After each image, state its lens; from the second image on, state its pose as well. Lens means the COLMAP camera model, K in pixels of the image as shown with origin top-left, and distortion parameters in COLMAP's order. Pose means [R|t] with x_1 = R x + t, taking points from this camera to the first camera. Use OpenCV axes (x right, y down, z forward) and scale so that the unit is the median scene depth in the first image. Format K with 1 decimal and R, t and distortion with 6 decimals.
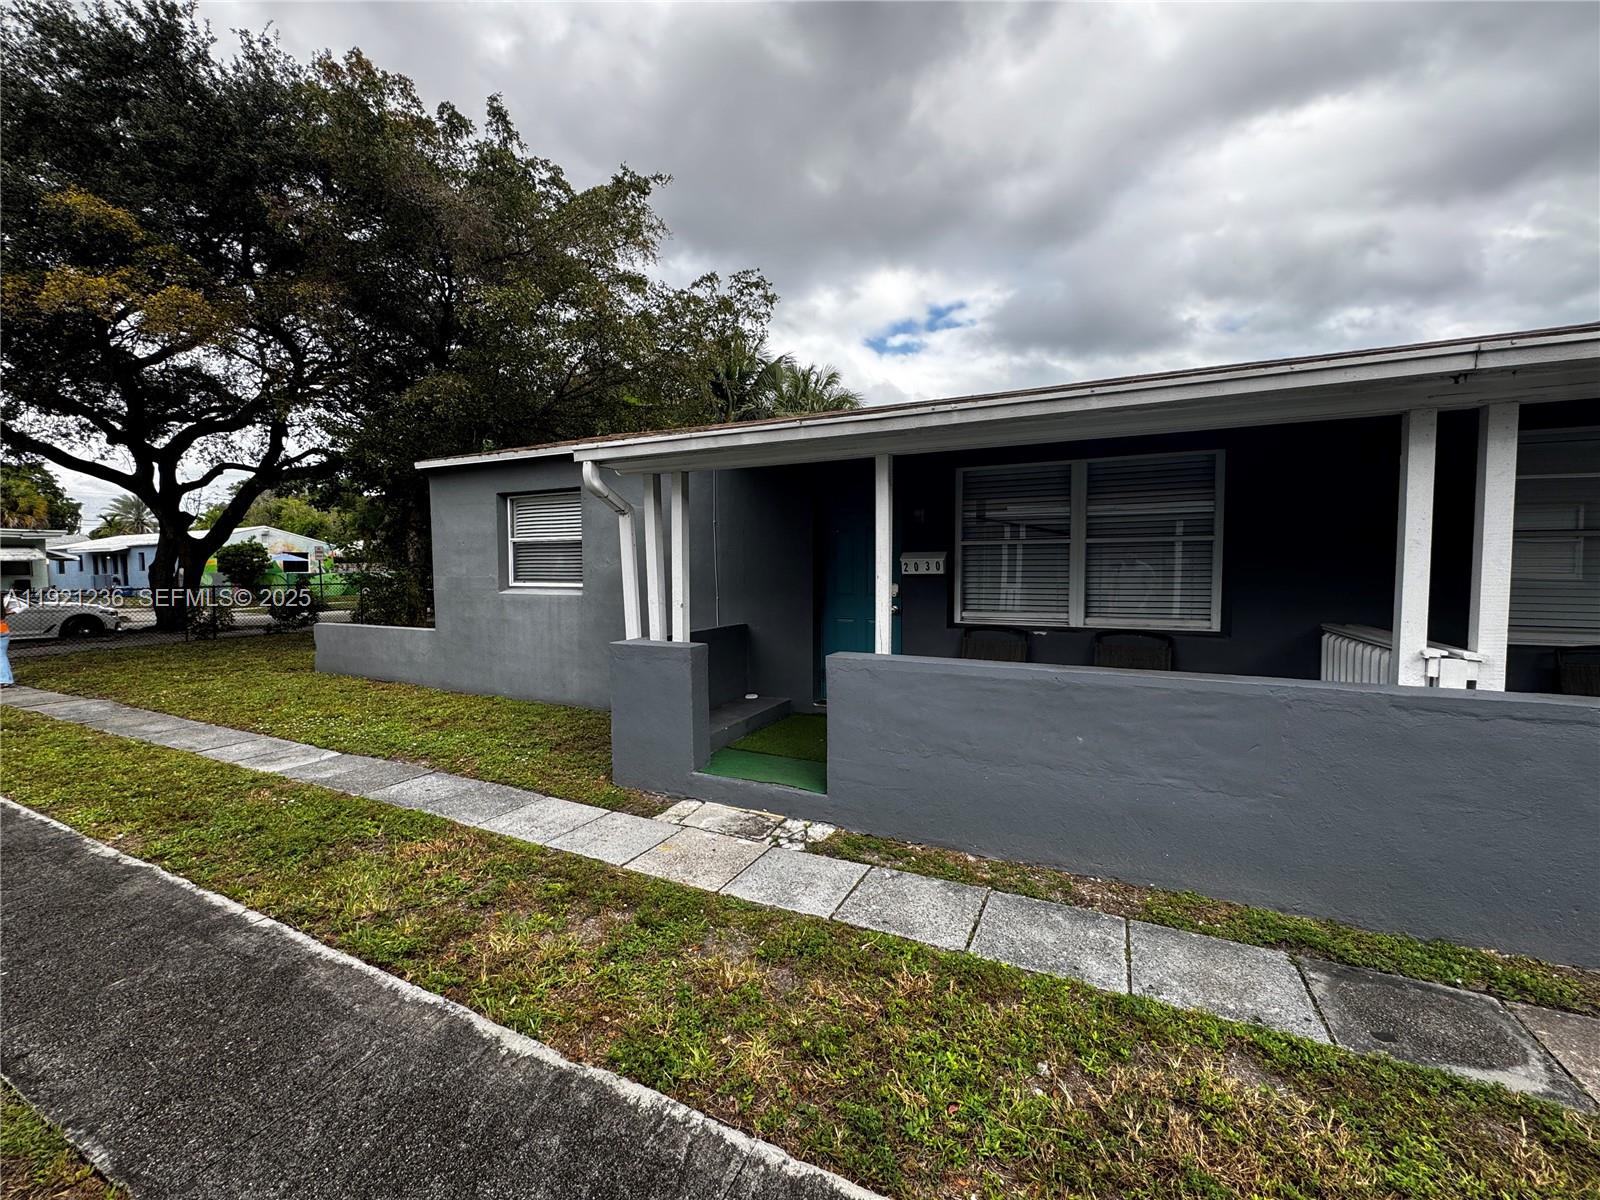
lens RADIAL K [[636.7, 0, 803.1], [0, 636.7, 602.5], [0, 0, 1]] dist [-0.005867, 0.000132]
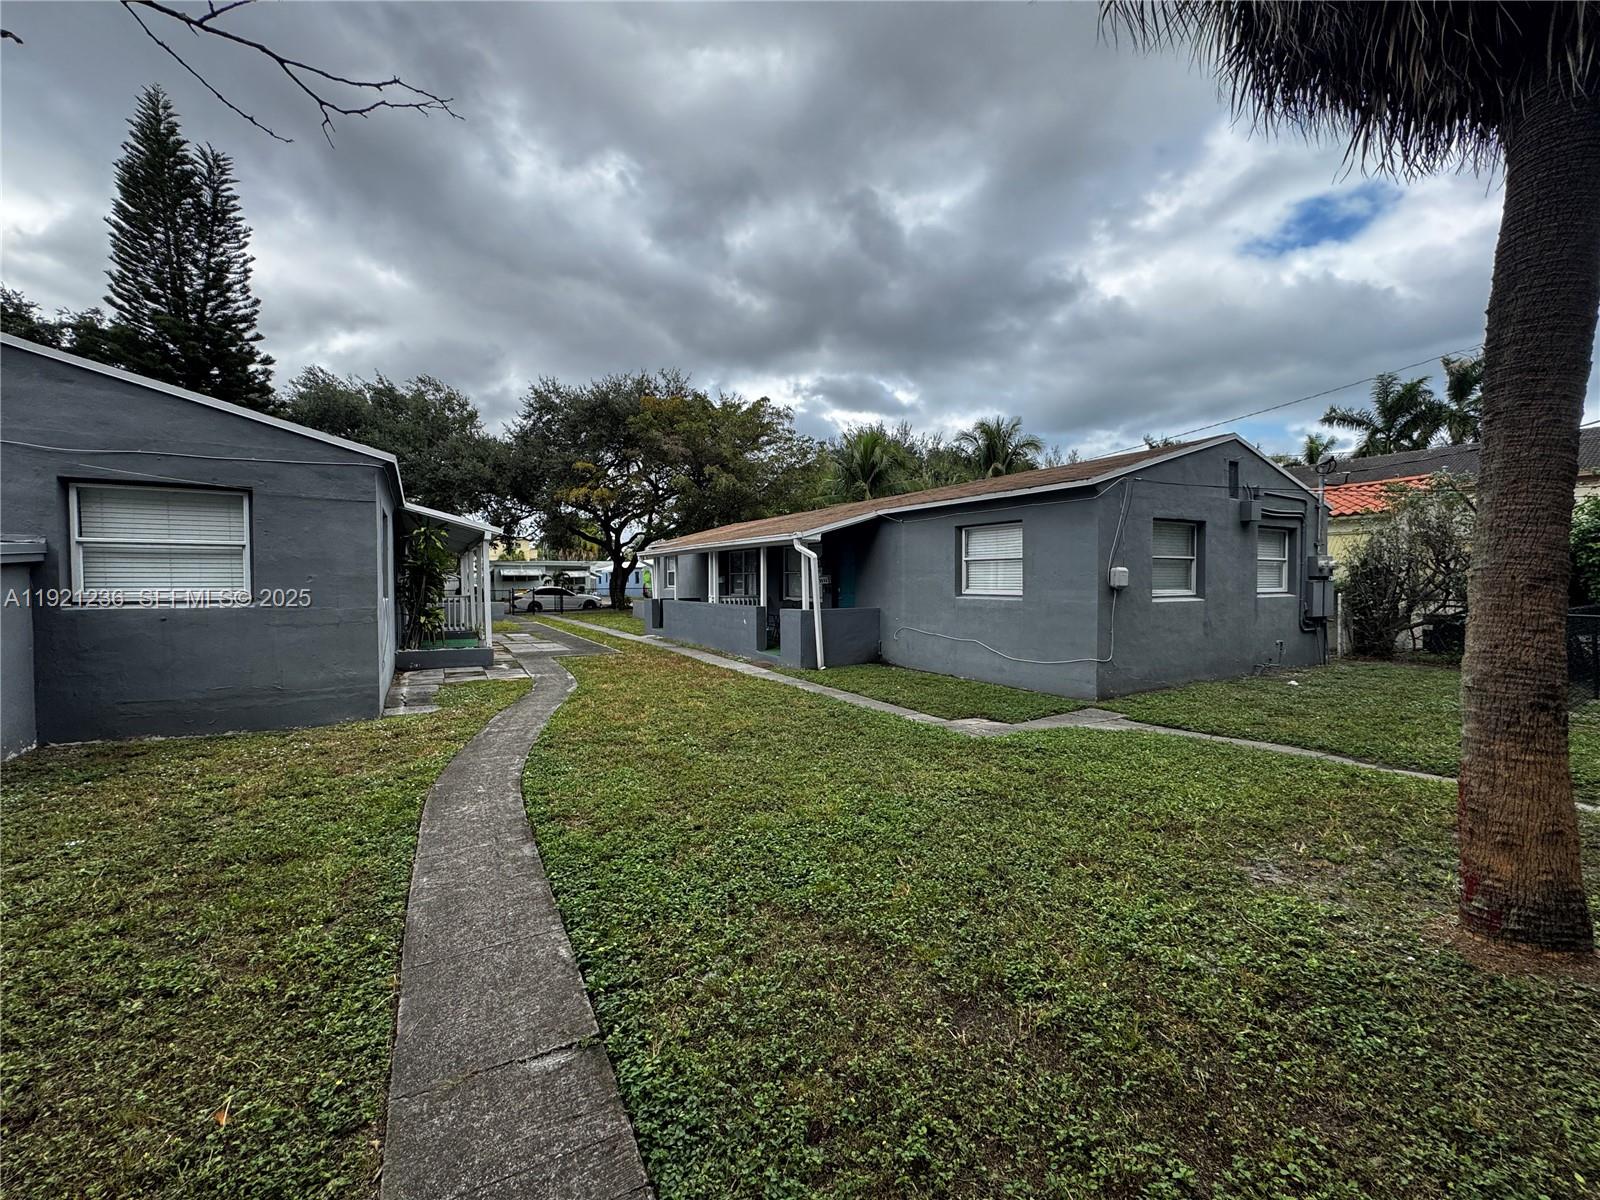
lens RADIAL K [[636.7, 0, 797.6], [0, 636.7, 599.0], [0, 0, 1]] dist [-0.005867, 0.000132]
pose [[0.832167, 0.016595, -0.554277, 0.690086], [-0.031752, 0.999338, -0.017751, 0.027749], [0.553616, 0.032371, 0.832143, -0.456098]]
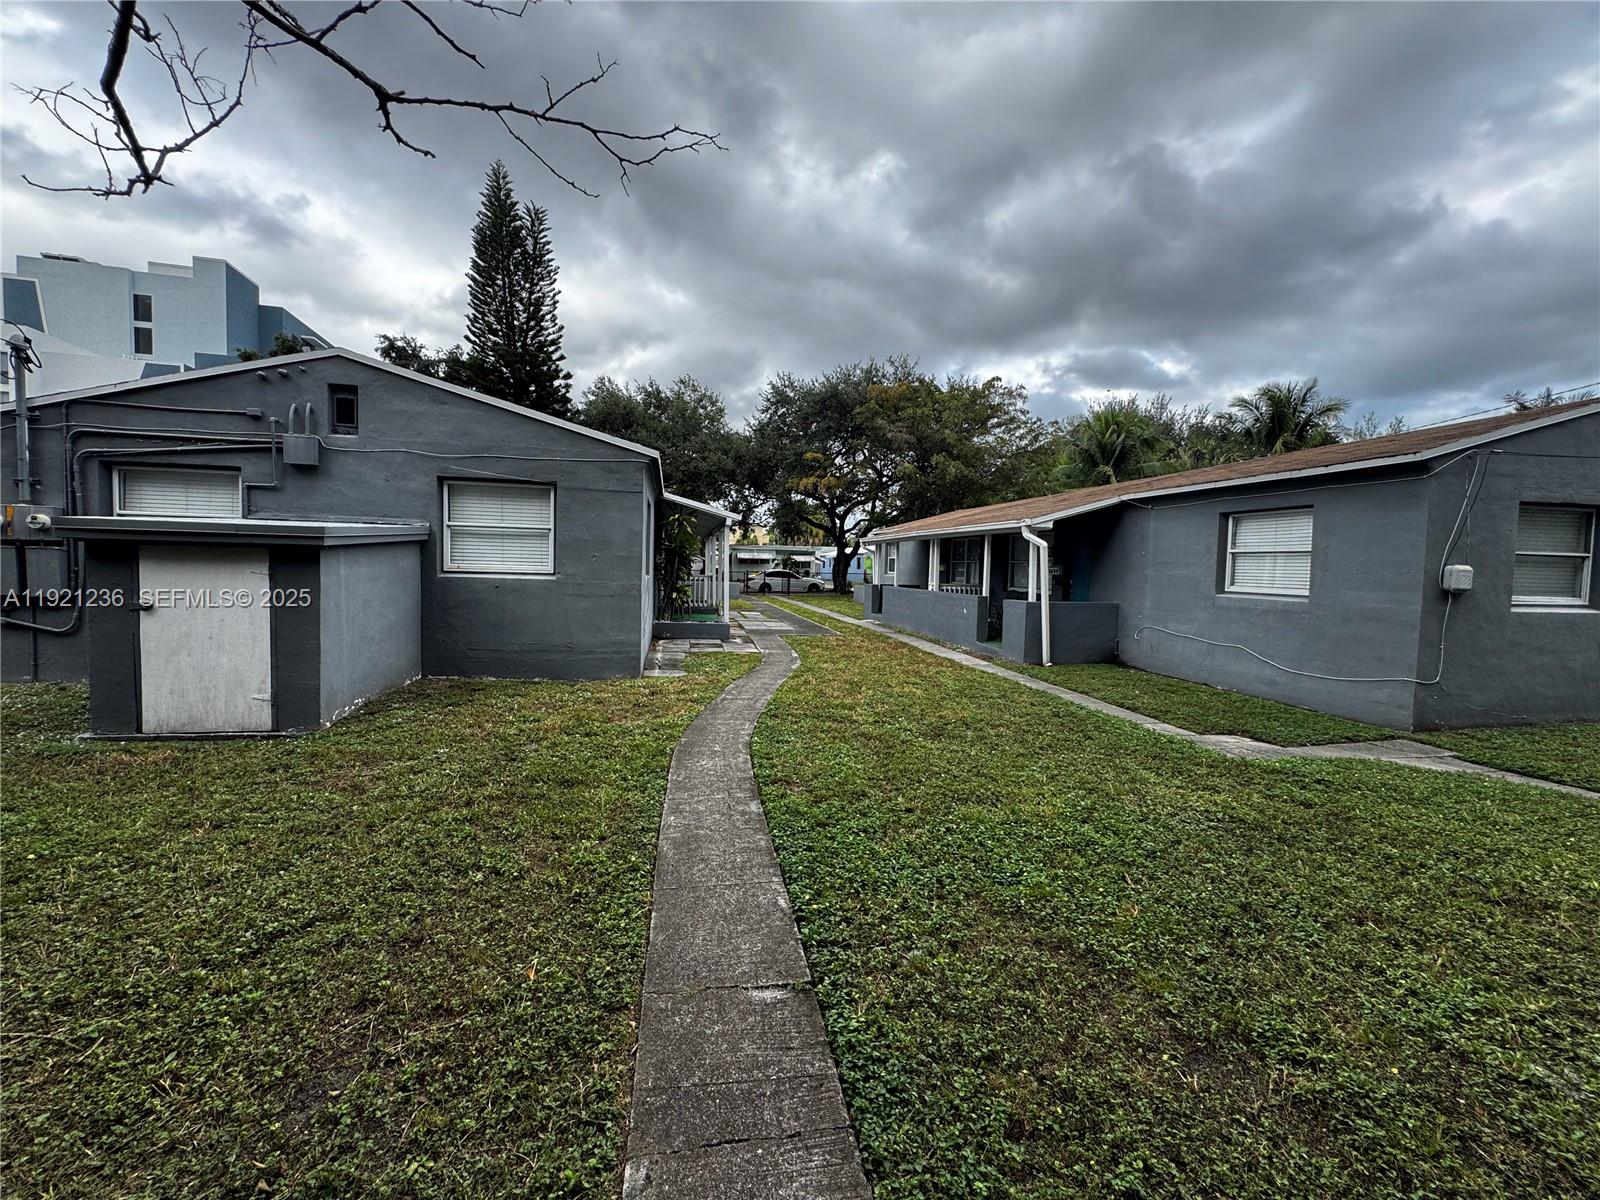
lens RADIAL K [[636.7, 0, 796.8], [0, 636.7, 600.1], [0, 0, 1]] dist [-0.005867, 0.000132]
pose [[0.597164, 0.061296, -0.799773, 0.694720], [-0.072374, 0.997126, 0.022381, 0.028622], [0.798847, 0.044518, 0.599885, -0.463248]]
